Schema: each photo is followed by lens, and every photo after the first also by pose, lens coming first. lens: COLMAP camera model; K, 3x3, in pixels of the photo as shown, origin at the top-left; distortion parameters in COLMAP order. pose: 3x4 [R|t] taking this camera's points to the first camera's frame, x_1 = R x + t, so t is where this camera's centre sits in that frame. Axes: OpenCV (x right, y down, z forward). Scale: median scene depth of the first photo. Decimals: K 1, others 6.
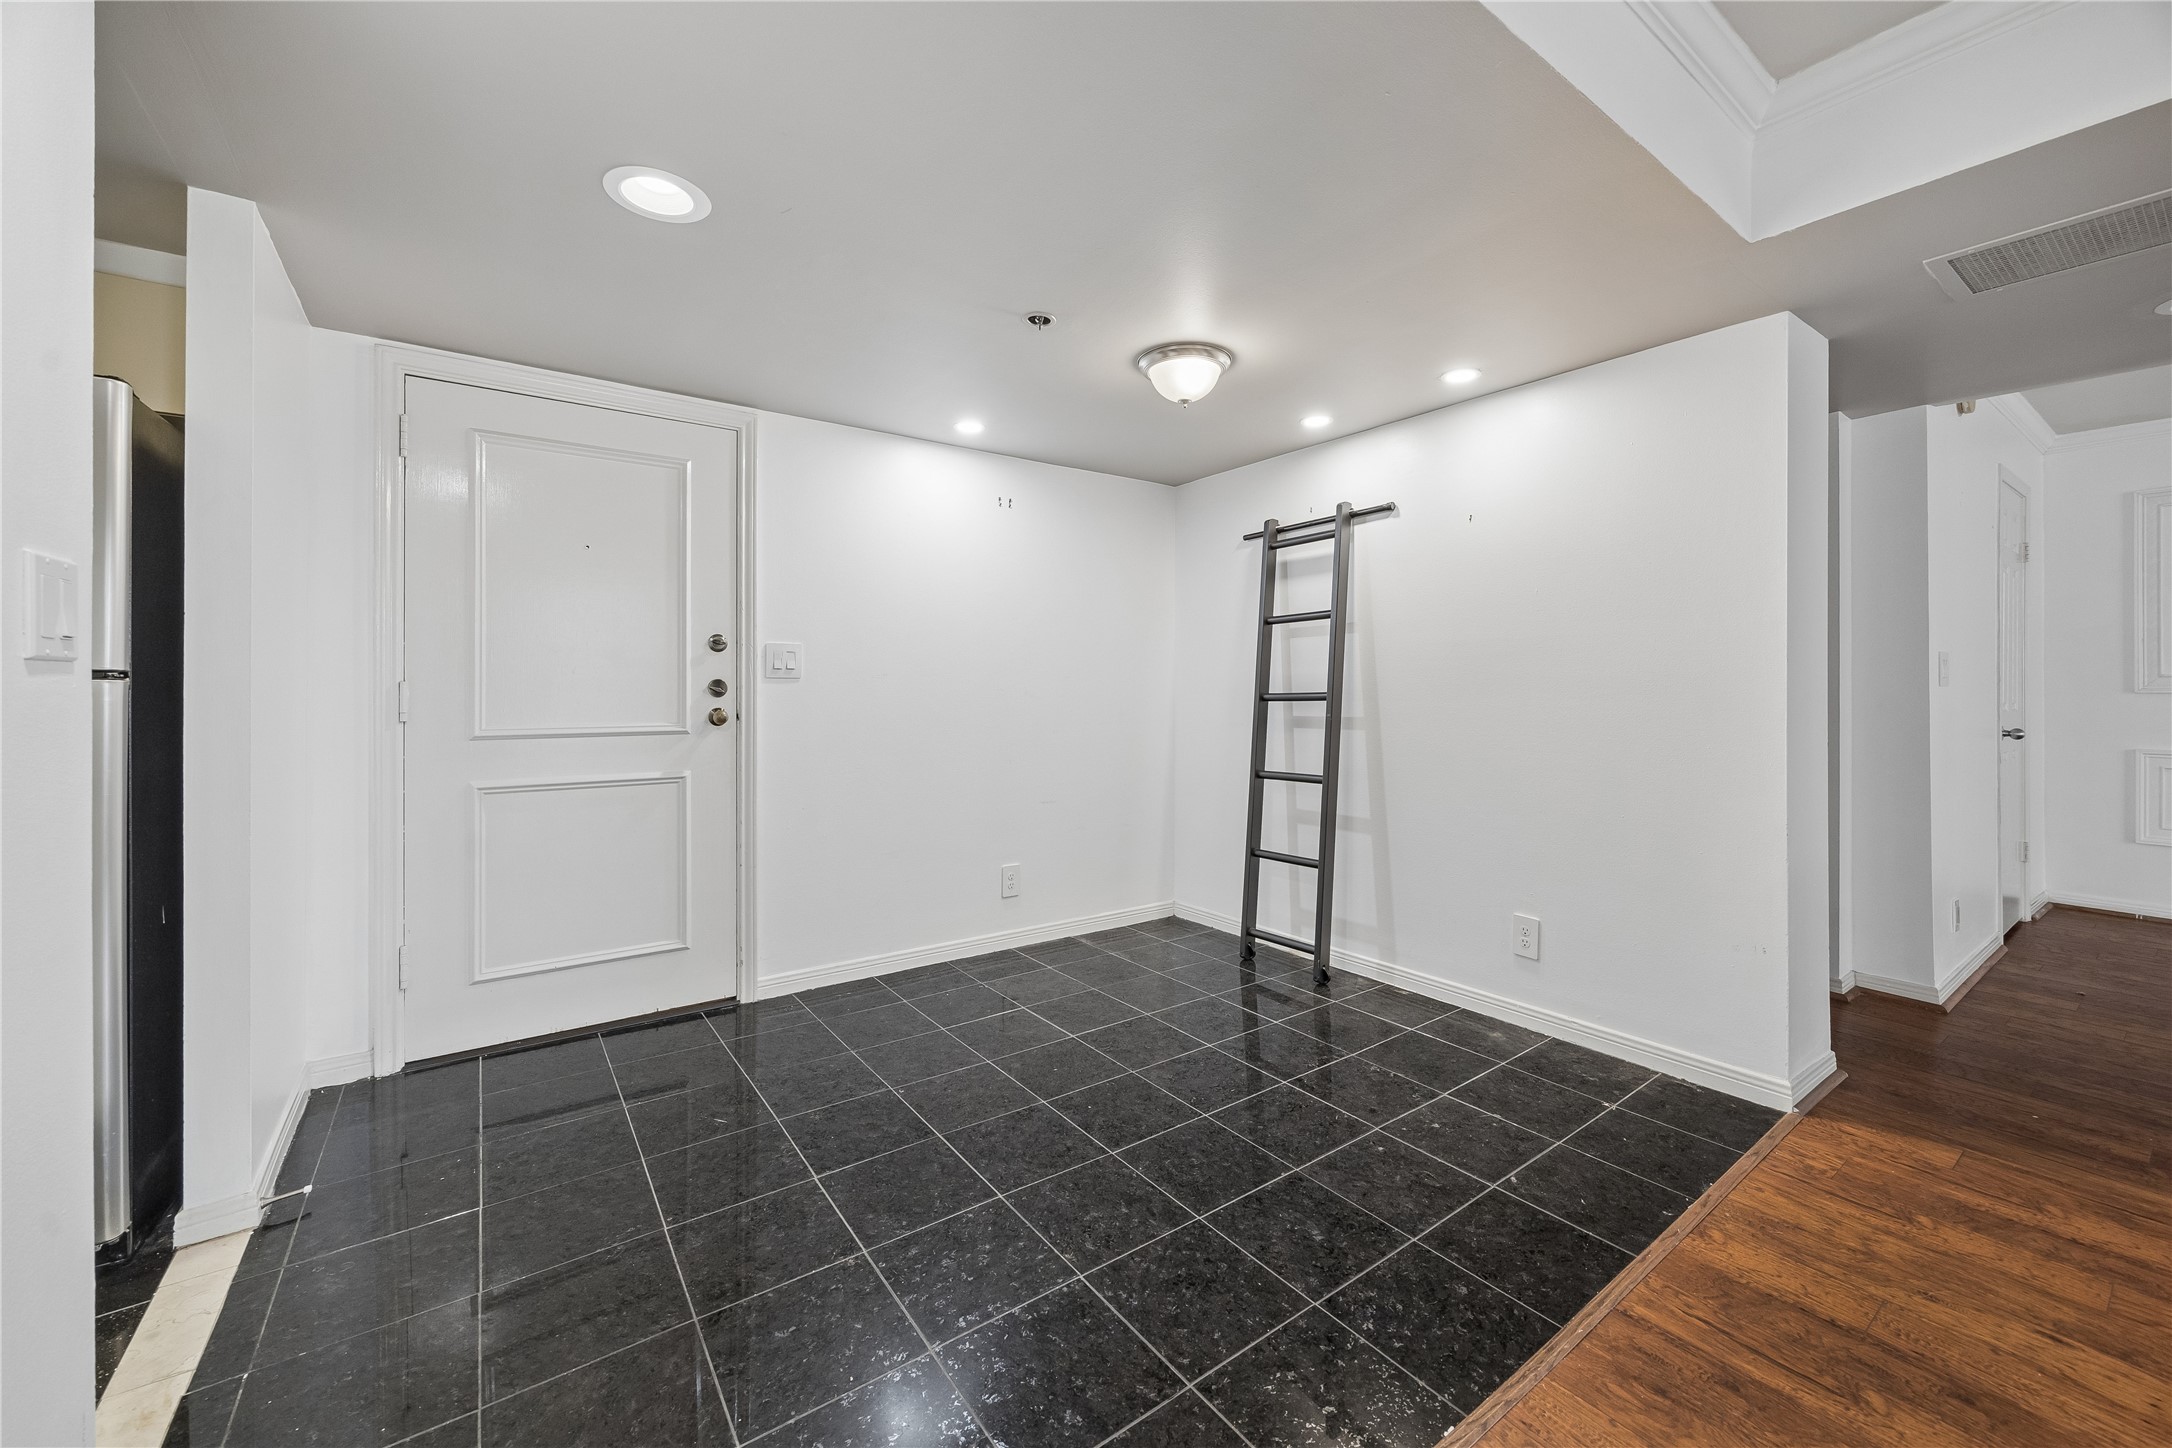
lens RADIAL K [[839.2, 0, 1097.6], [0, 839.2, 701.5], [0, 0, 1]] dist [0.000549, -0.000403]
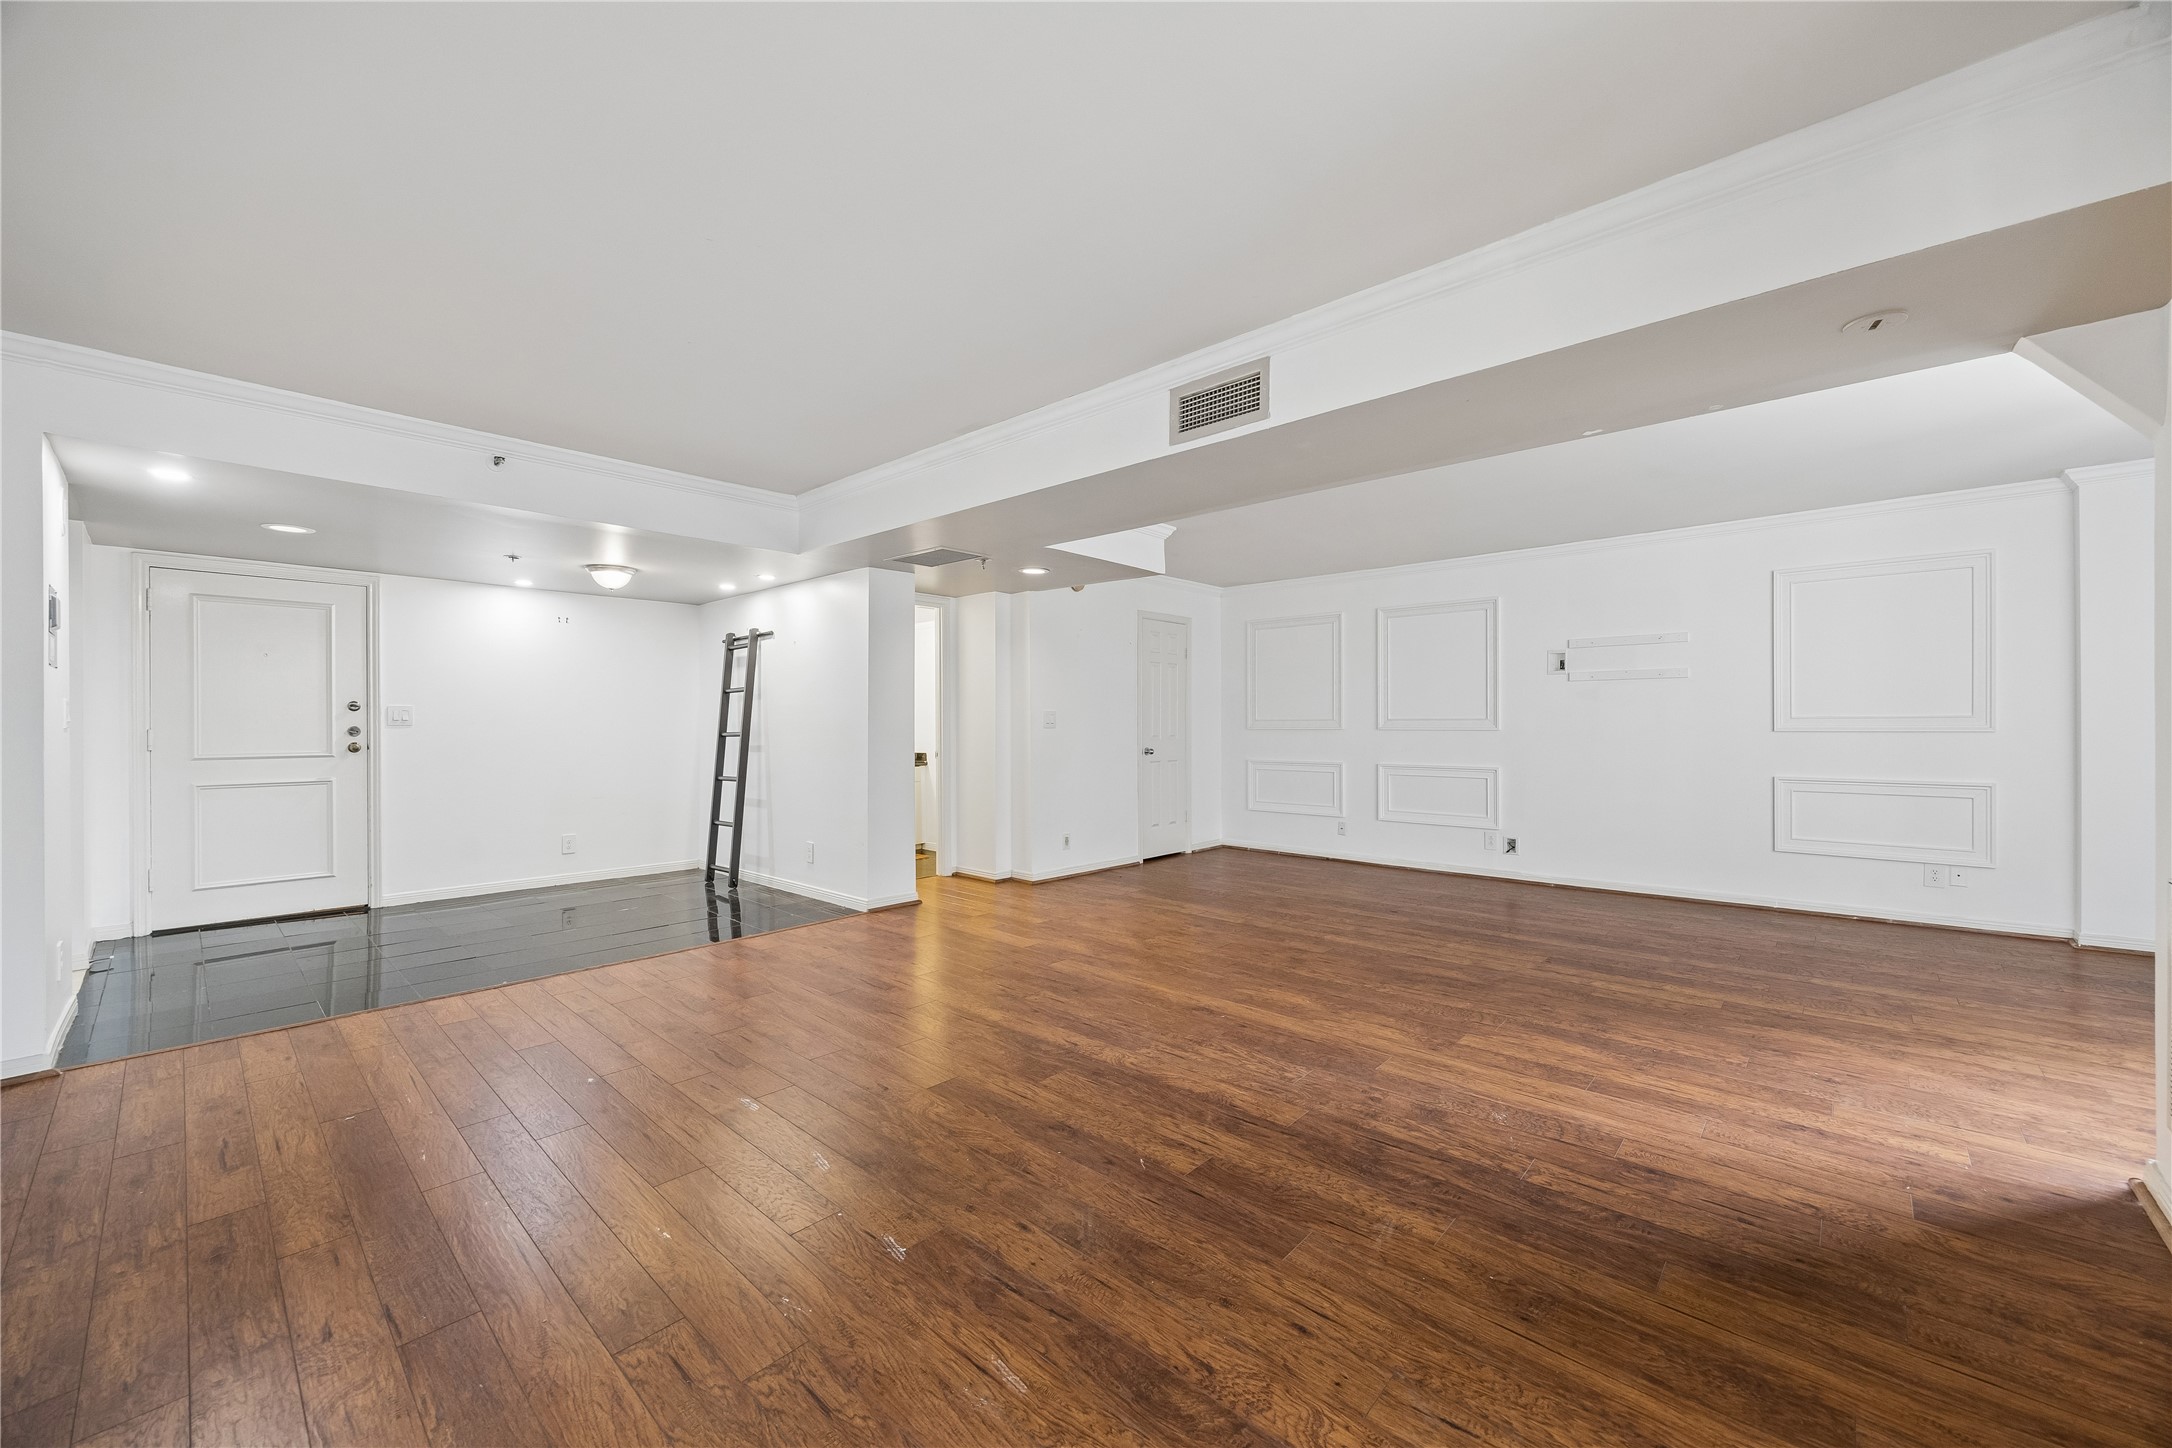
lens RADIAL K [[839.2, 0, 1097.3], [0, 839.2, 731.7], [0, 0, 1]] dist [0.000549, -0.000403]
pose [[0.981192, -0.003338, 0.193007, 0.718635], [0.002669, 0.999990, 0.003724, -0.016720], [-0.193017, -0.003139, 0.981190, -1.007598]]
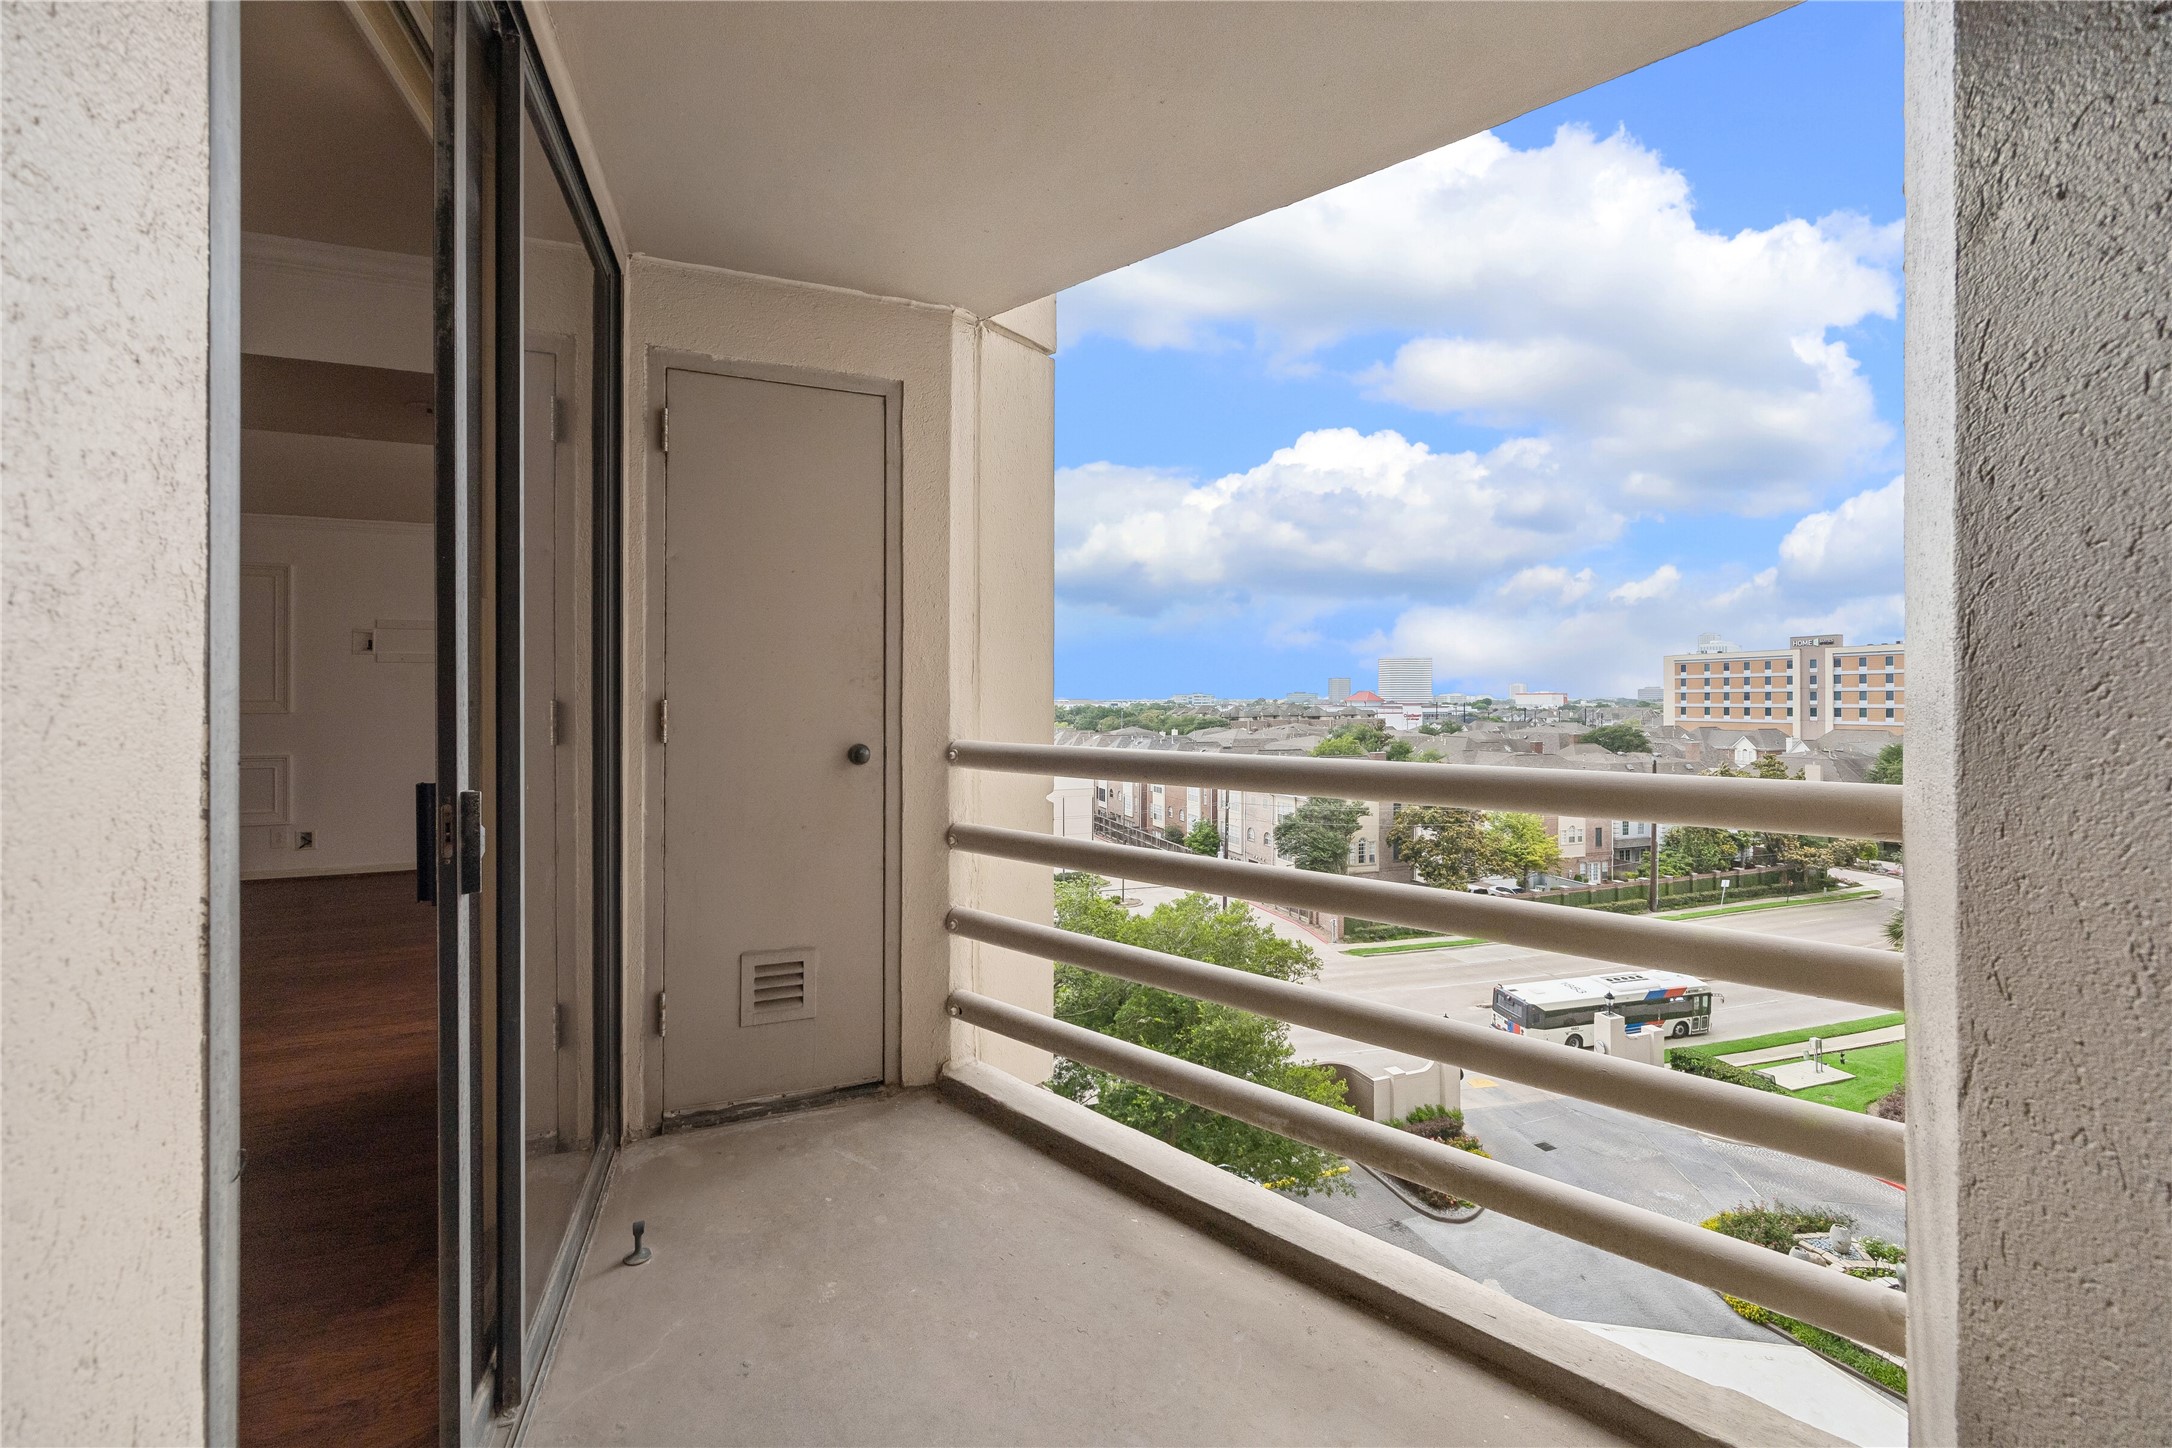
lens RADIAL K [[839.2, 0, 1085.0], [0, 839.2, 701.5], [0, 0, 1]] dist [0.000549, -0.000403]
pose [[0.283958, 0.004774, 0.958825, 0.803814], [0.004611, 0.999969, -0.006345, -0.015516], [-0.958826, 0.006223, 0.283927, -1.367946]]
